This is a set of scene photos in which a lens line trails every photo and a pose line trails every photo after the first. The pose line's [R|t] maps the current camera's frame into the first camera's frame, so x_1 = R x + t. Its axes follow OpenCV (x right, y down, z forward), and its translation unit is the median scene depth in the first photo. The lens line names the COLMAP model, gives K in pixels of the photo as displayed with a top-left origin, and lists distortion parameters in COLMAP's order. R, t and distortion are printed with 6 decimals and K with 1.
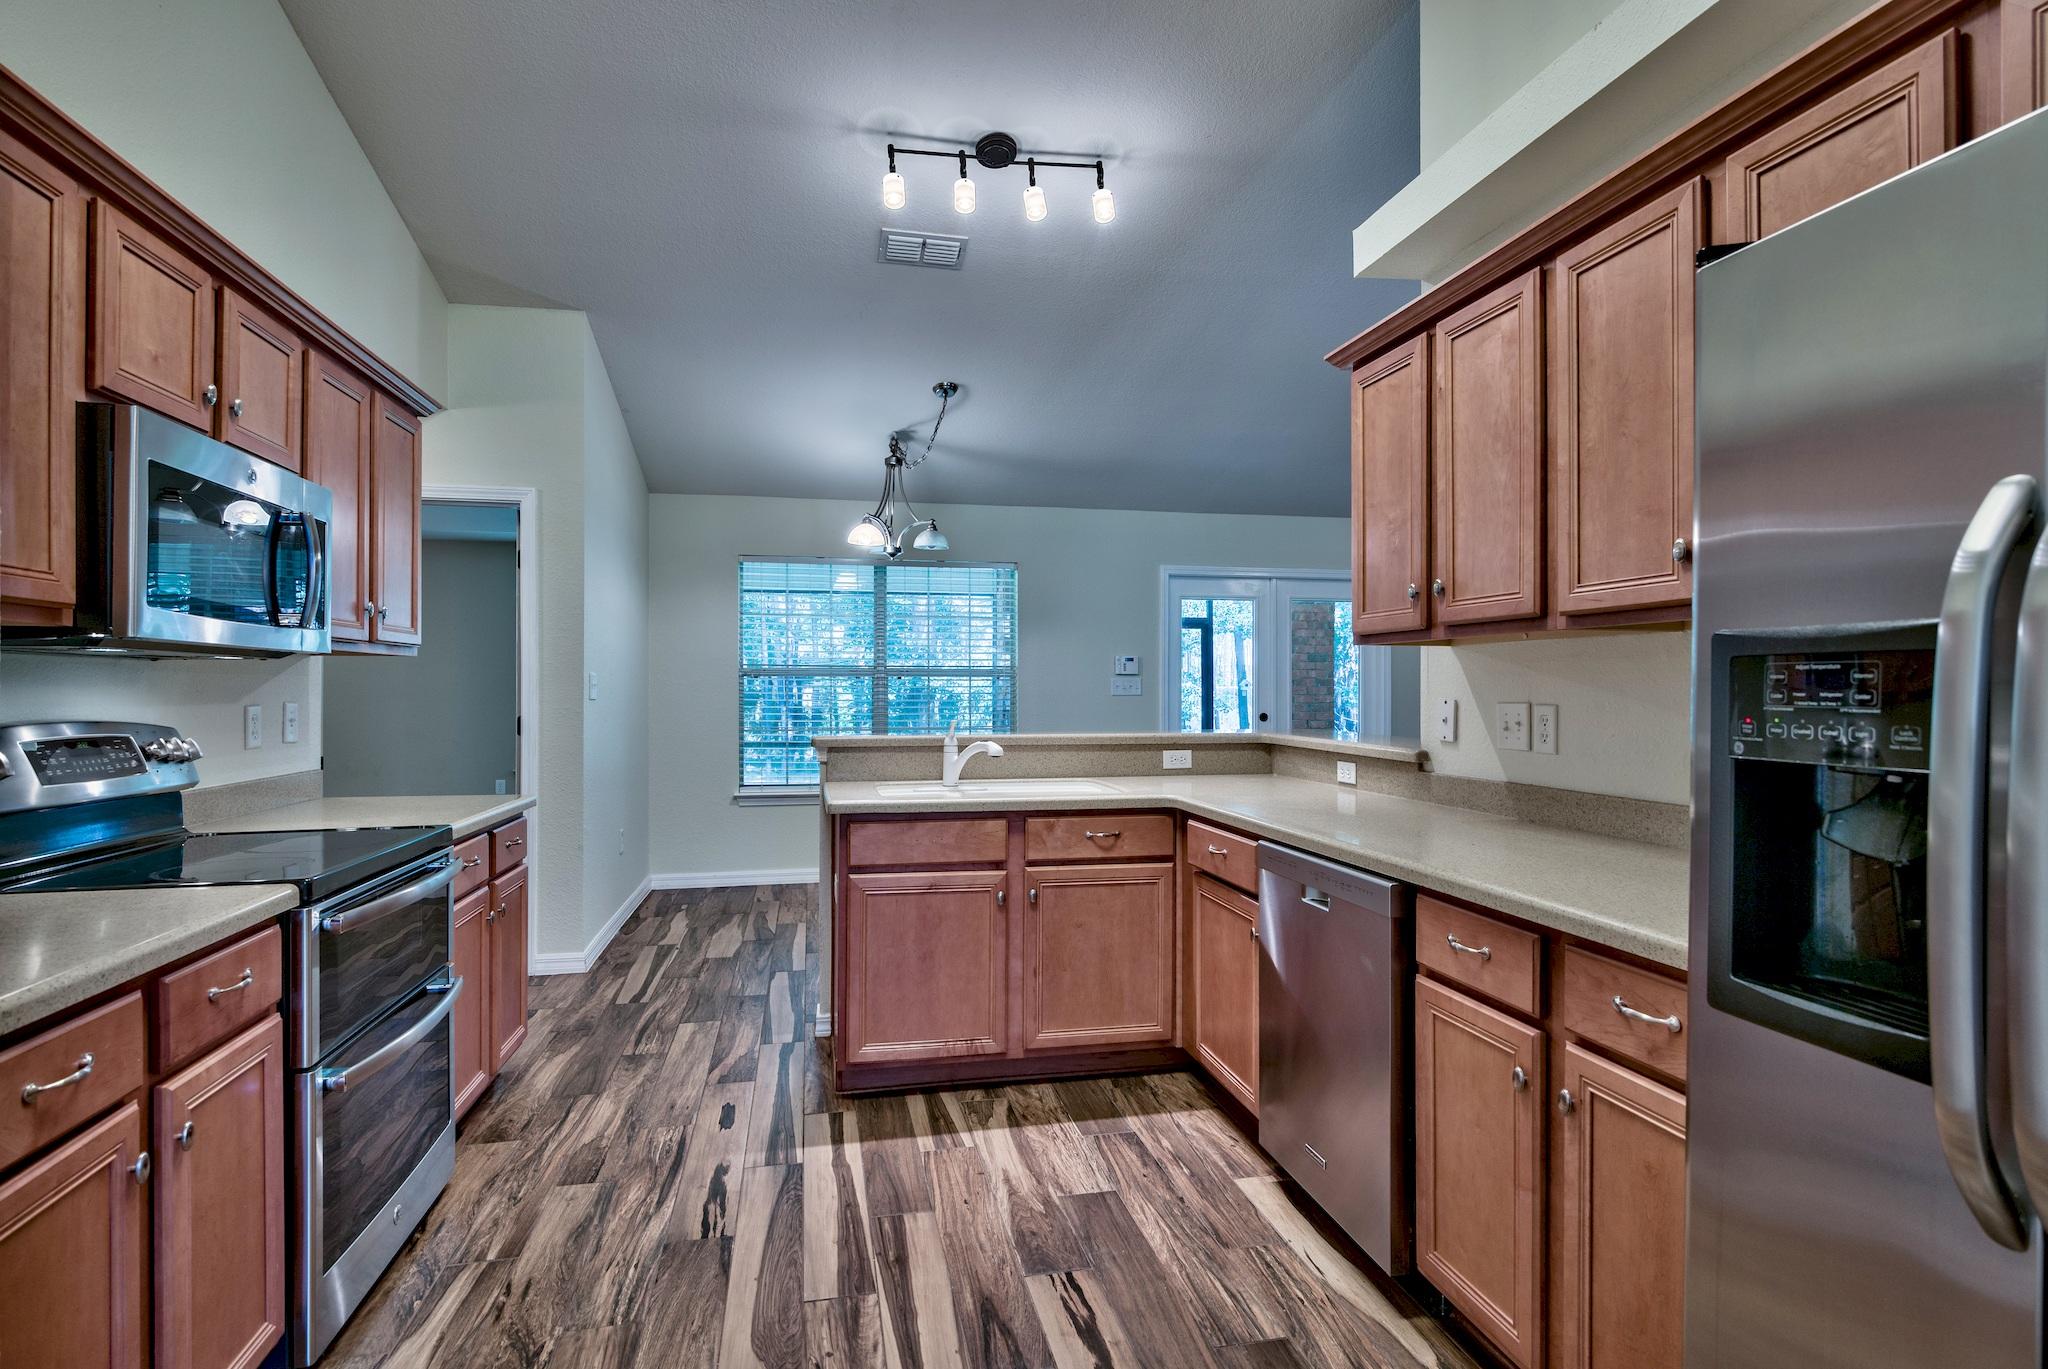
lens RADIAL K [[1011.6, 0, 1009.5], [0, 1011.6, 682.4], [0, 0, 1]] dist [-0.001680, 0.000100]
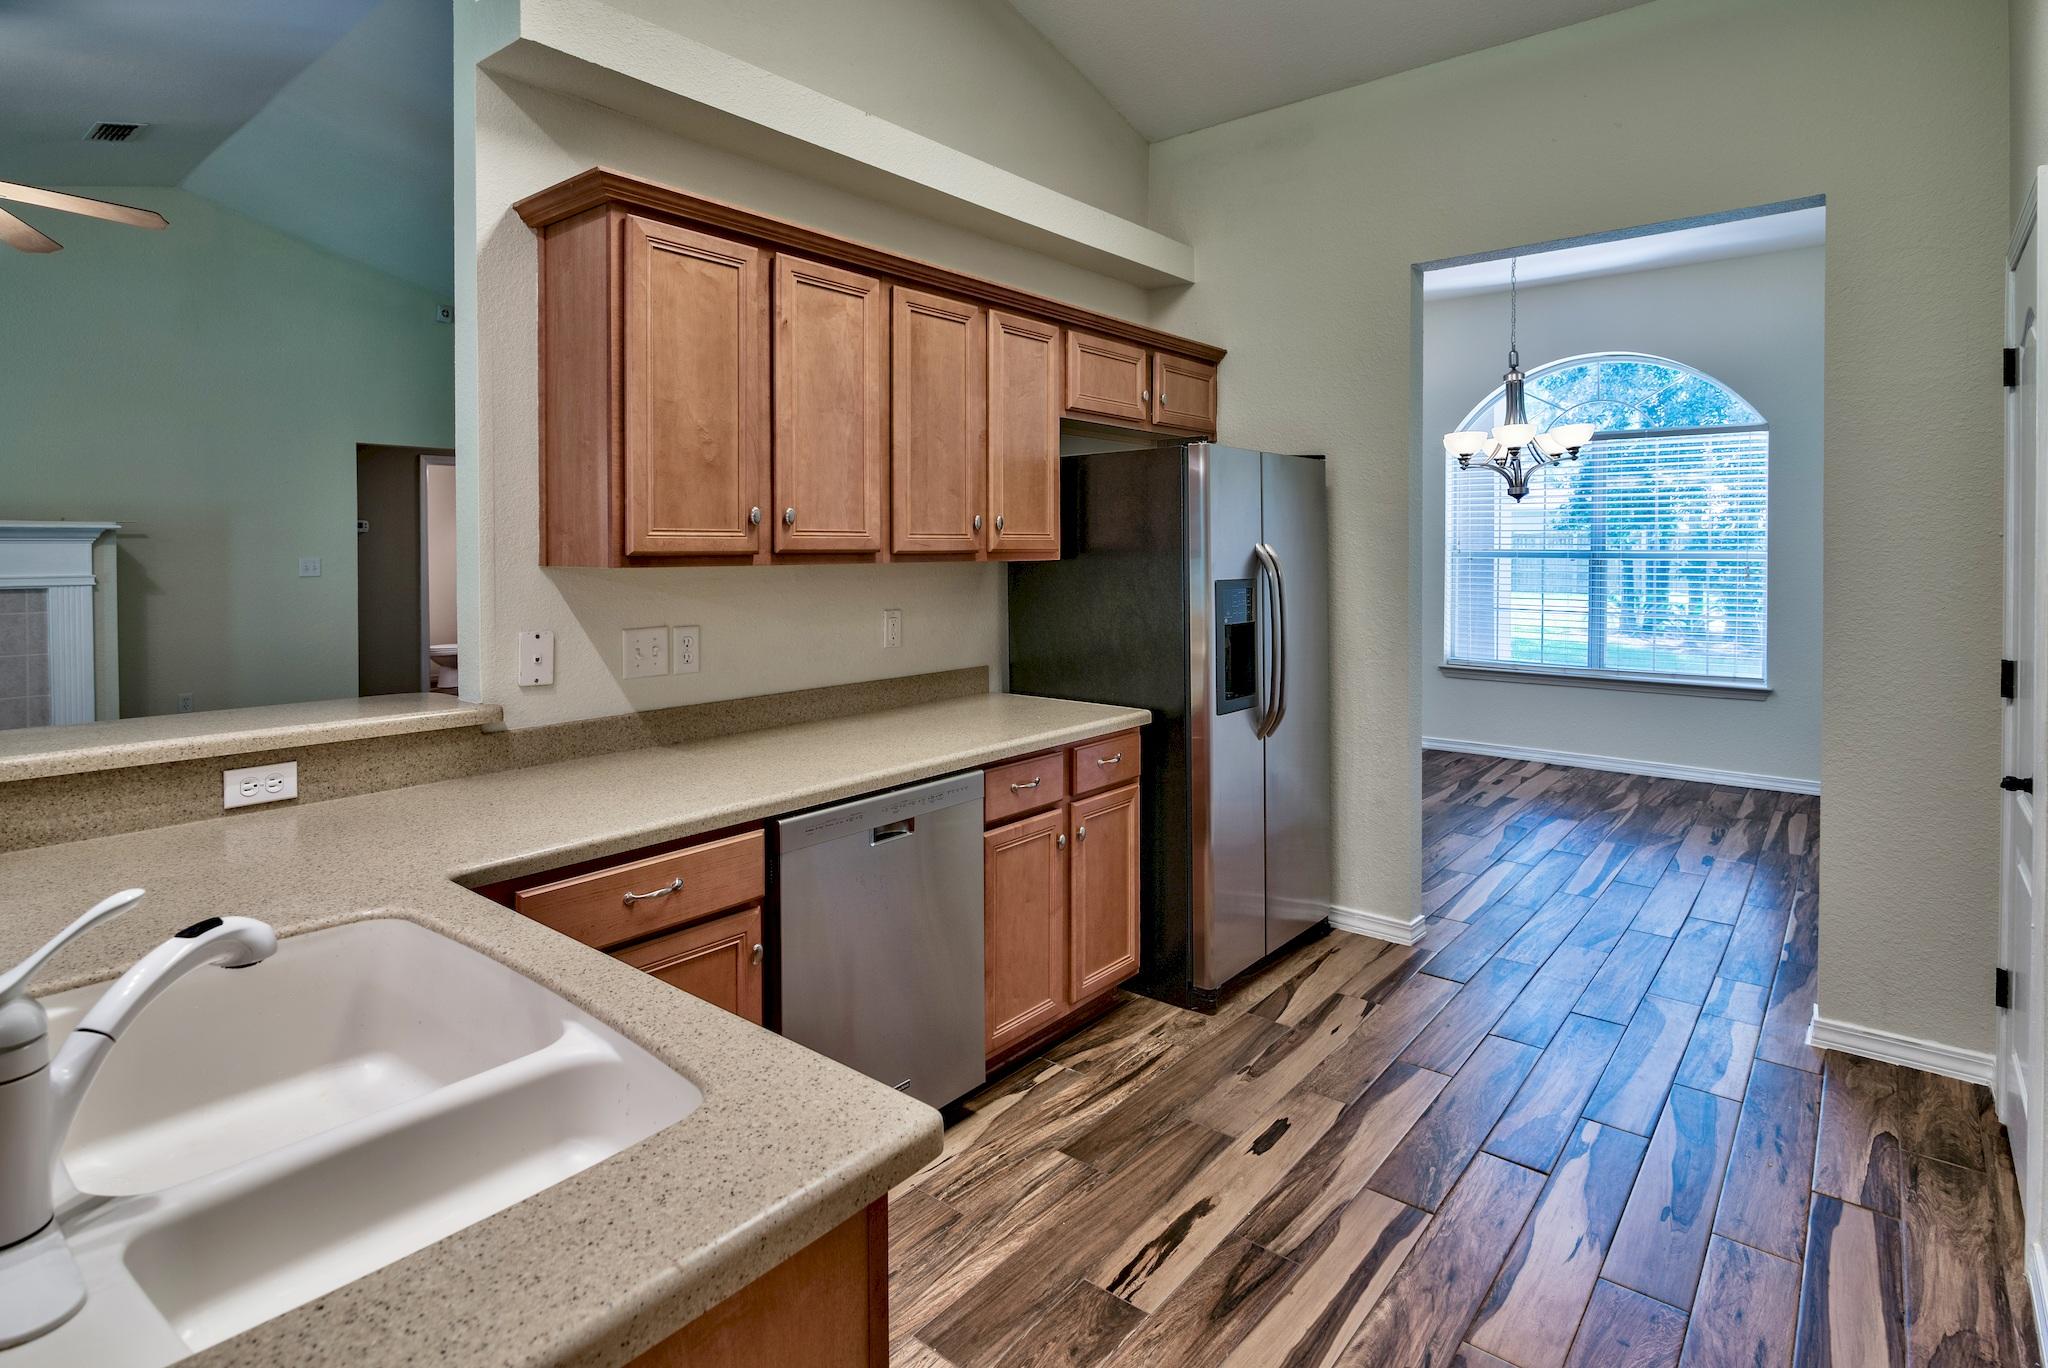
lens RADIAL K [[1045.2, 0, 1025.1], [0, 1045.2, 551.7], [0, 0, 1]] dist [-0.002063, -0.000803]
pose [[-0.630809, 0.000178, 0.775938, -0.404099], [0.000622, 1.000000, 0.000276, -0.042531], [-0.775938, 0.000656, -0.630809, 1.090637]]
